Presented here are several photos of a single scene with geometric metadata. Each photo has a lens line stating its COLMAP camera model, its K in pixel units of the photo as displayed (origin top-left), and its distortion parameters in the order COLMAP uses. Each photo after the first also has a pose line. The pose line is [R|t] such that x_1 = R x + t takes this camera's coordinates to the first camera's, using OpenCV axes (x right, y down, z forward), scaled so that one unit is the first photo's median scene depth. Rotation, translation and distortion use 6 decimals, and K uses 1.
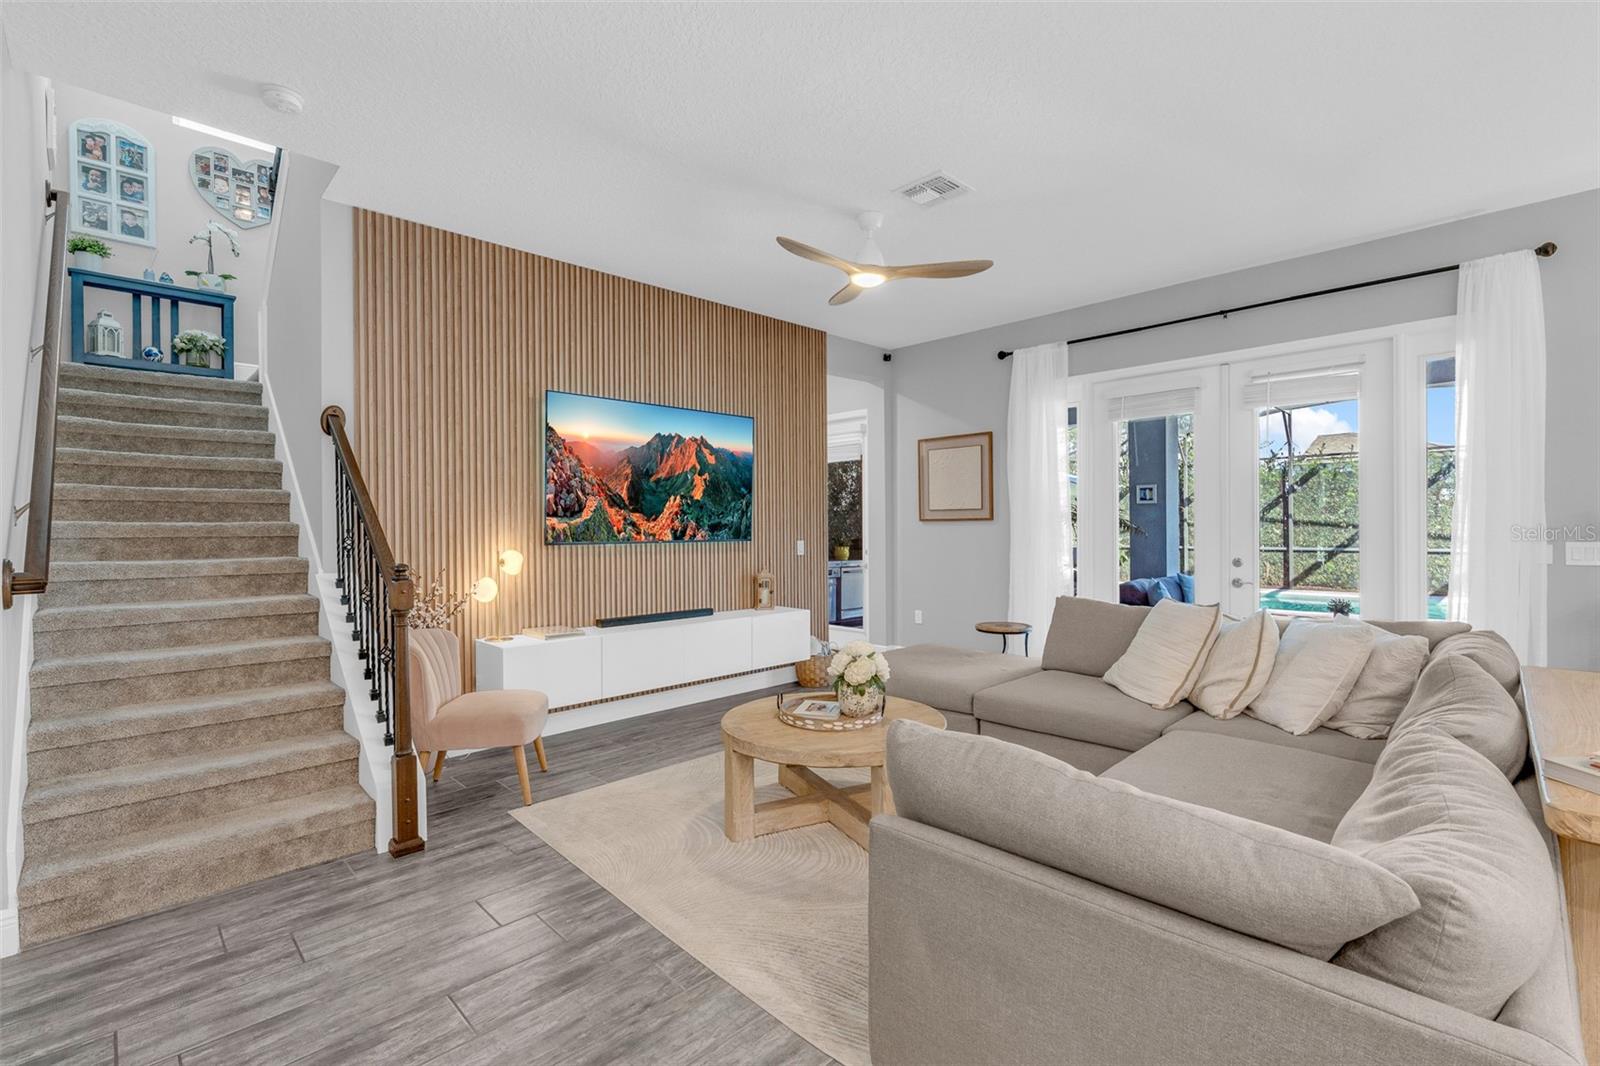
lens RADIAL K [[712.0, 0, 796.8], [0, 712.0, 531.6], [0, 0, 1]] dist [-0.003938, -0.000329]
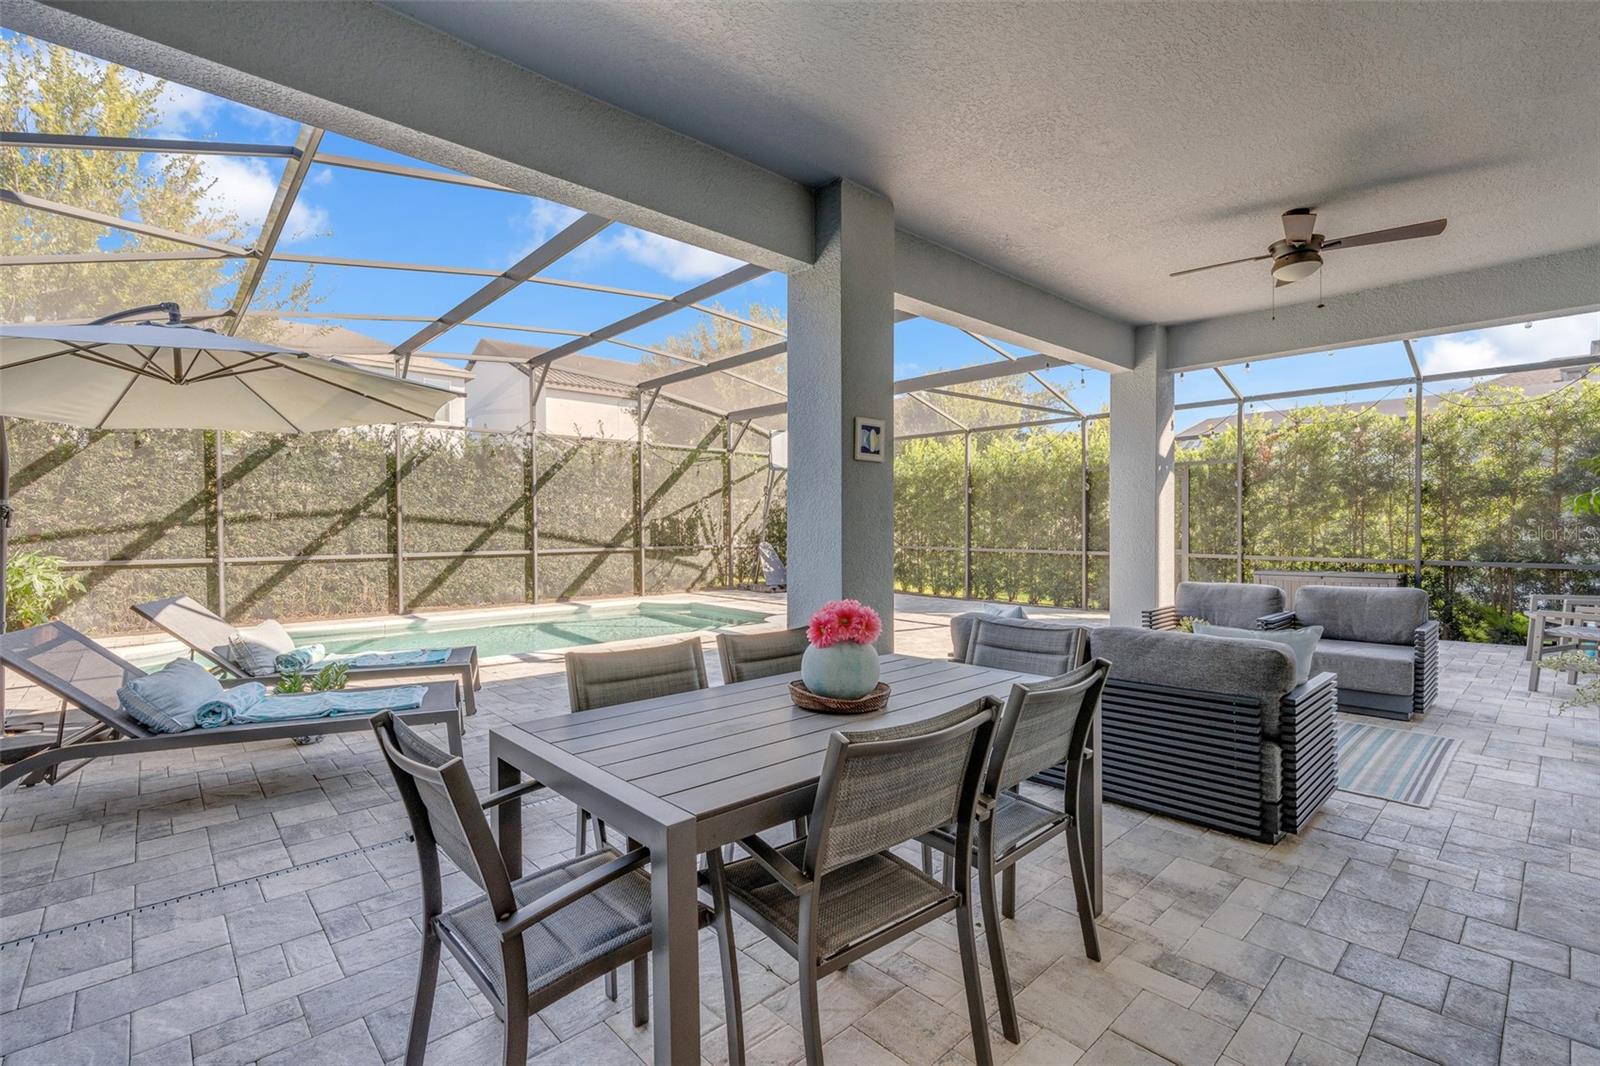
lens RADIAL K [[715.1, 0, 796.9], [0, 715.1, 533.1], [0, 0, 1]] dist [-0.009371, 0.003783]
pose [[0.032099, -0.004283, 0.999476, 0.060320], [0.008925, 0.999952, 0.003999, 0.007206], [-0.999445, 0.008792, 0.032136, 1.748318]]
